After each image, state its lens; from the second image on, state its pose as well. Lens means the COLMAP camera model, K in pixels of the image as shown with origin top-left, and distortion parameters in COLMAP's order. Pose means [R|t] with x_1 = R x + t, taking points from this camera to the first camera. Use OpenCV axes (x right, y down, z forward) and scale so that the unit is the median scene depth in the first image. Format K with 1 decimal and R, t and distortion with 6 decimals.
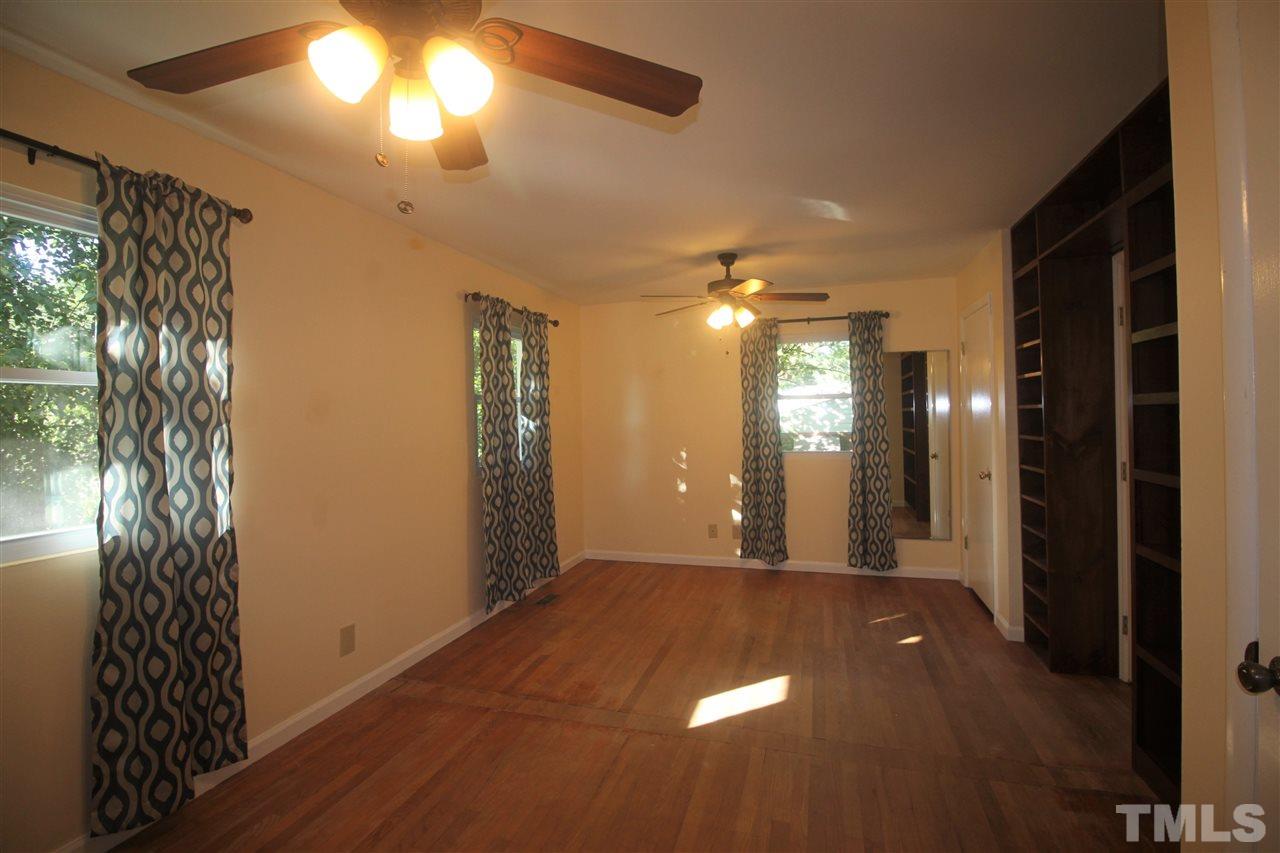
lens RADIAL K [[602.3, 0, 638.1], [0, 602.3, 420.5], [0, 0, 1]] dist [-0.002077, -0.012348]
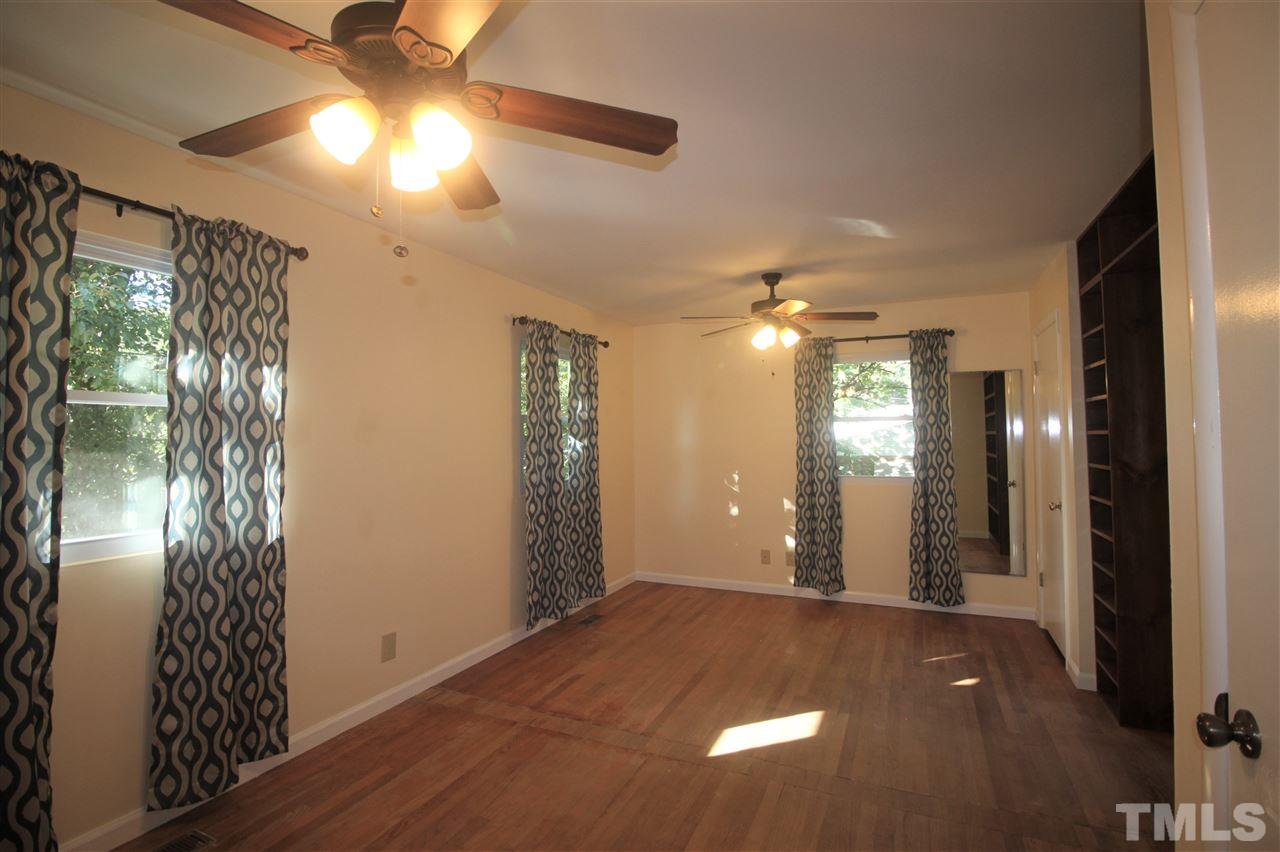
lens RADIAL K [[617.9, 0, 636.0], [0, 617.9, 420.2], [0, 0, 1]] dist [-0.000579, -0.014625]
pose [[0.991276, 0.007812, -0.131571, 0.075804], [-0.011957, 0.999456, -0.030741, -0.004398], [0.131259, 0.032046, 0.990830, -0.025902]]
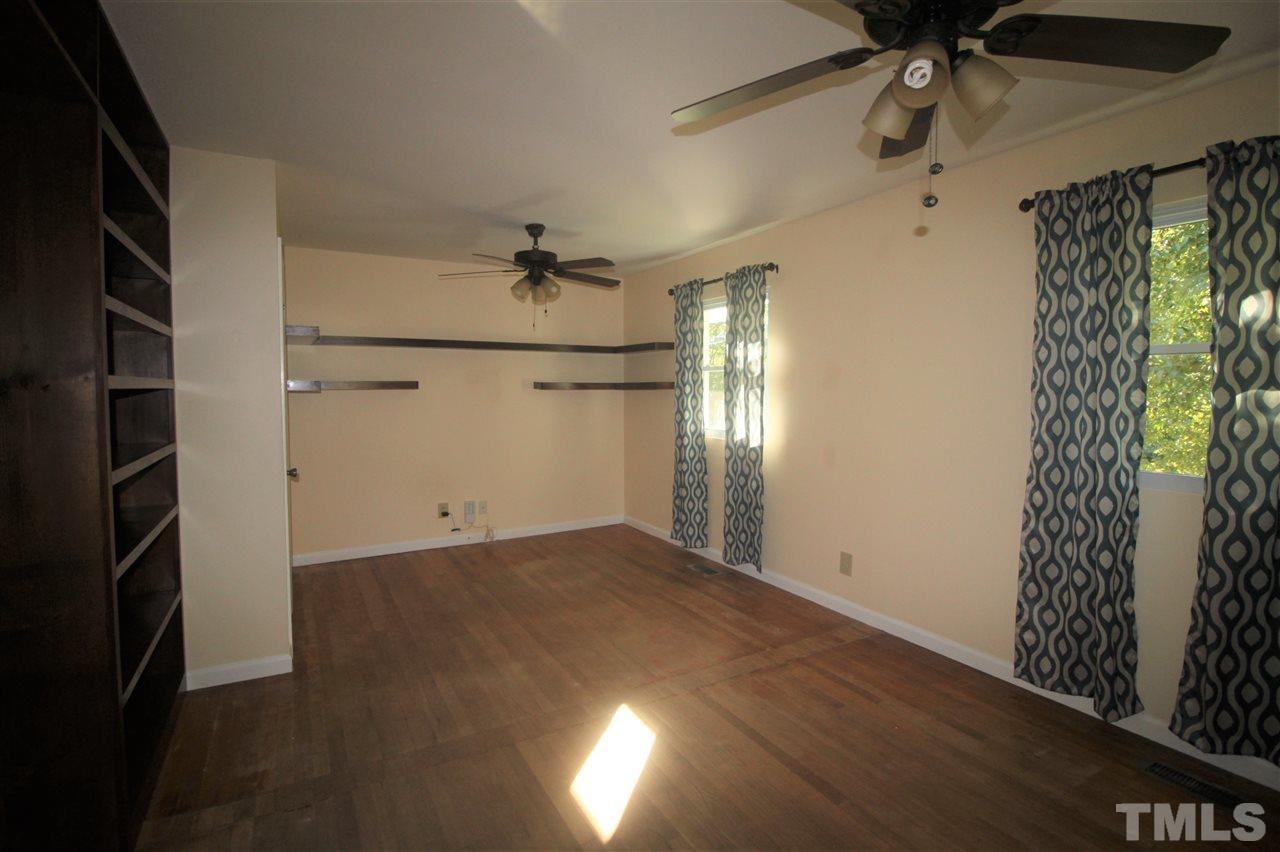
lens RADIAL K [[602.3, 0, 638.1], [0, 602.3, 420.0], [0, 0, 1]] dist [-0.002077, -0.012348]
pose [[-0.688176, 0.057805, -0.723237, 0.611744], [0.008970, 0.997423, 0.071184, -0.021524], [0.725488, 0.042500, -0.686921, 1.346006]]
